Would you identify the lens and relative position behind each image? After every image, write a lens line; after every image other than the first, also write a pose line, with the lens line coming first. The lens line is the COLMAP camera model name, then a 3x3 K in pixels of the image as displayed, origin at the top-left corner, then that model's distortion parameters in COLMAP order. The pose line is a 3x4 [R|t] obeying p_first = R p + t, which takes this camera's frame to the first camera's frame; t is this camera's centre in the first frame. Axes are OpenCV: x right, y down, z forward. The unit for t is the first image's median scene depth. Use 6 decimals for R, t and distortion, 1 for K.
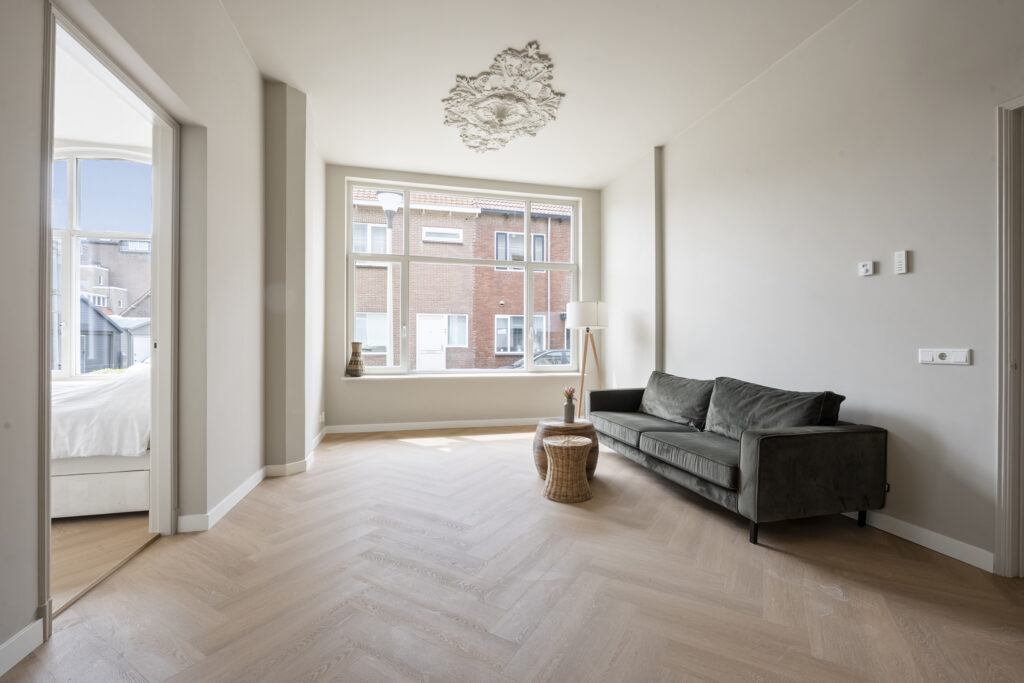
lens RADIAL K [[444.9, 0, 506.7], [0, 444.9, 339.7], [0, 0, 1]] dist [-0.013234, 0.001758]
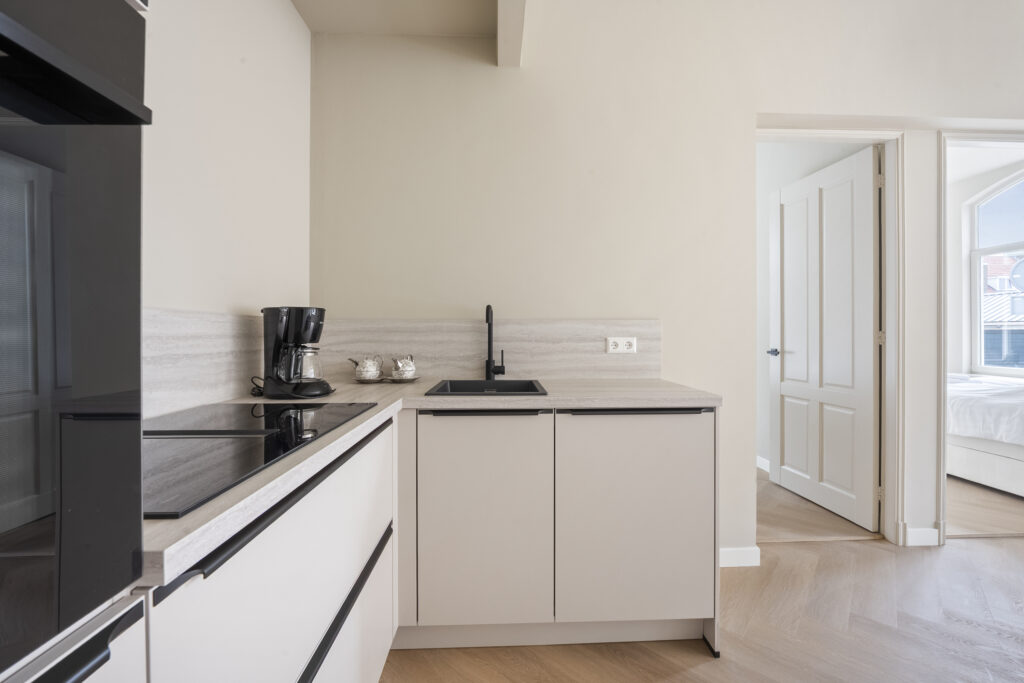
lens RADIAL K [[413.1, 0, 531.7], [0, 413.1, 337.5], [0, 0, 1]] dist [-0.001462, 0.000356]
pose [[-0.167711, 0.005020, -0.985823, 0.322263], [0.009517, 0.999949, 0.003472, -0.036163], [0.985790, -0.008799, -0.167750, -0.090119]]
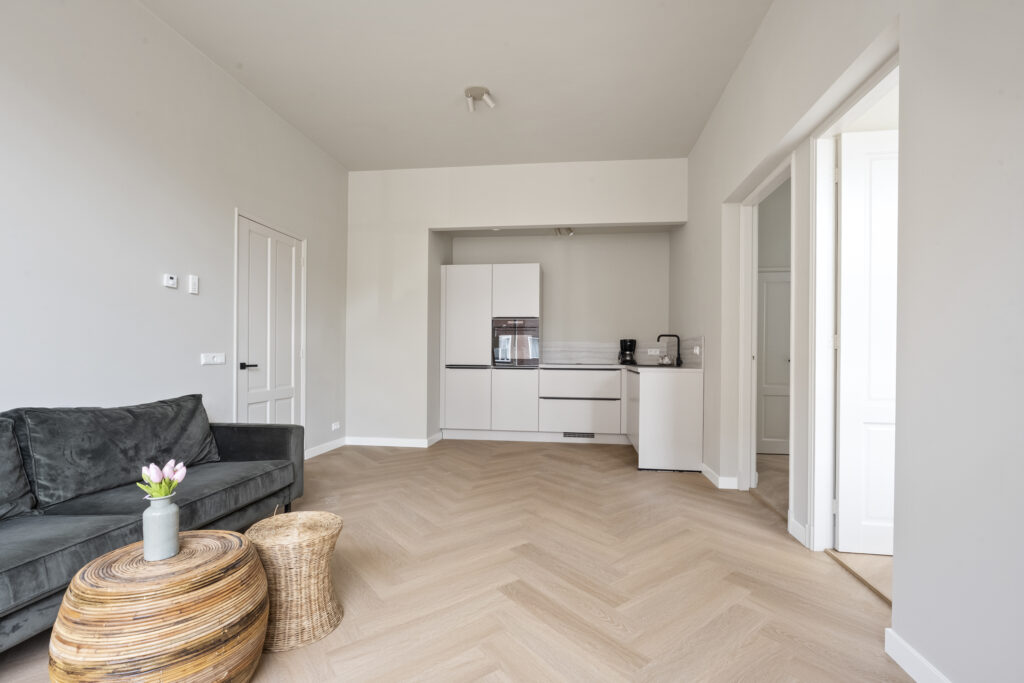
lens RADIAL K [[439.6, 0, 511.7], [0, 439.6, 358.1], [0, 0, 1]] dist [0.017346, 0.000113]
pose [[-0.934220, -0.016084, 0.356334, -0.311958], [-0.016931, 0.999856, 0.000741, 0.012232], [-0.356295, -0.005341, -0.934358, 1.445710]]
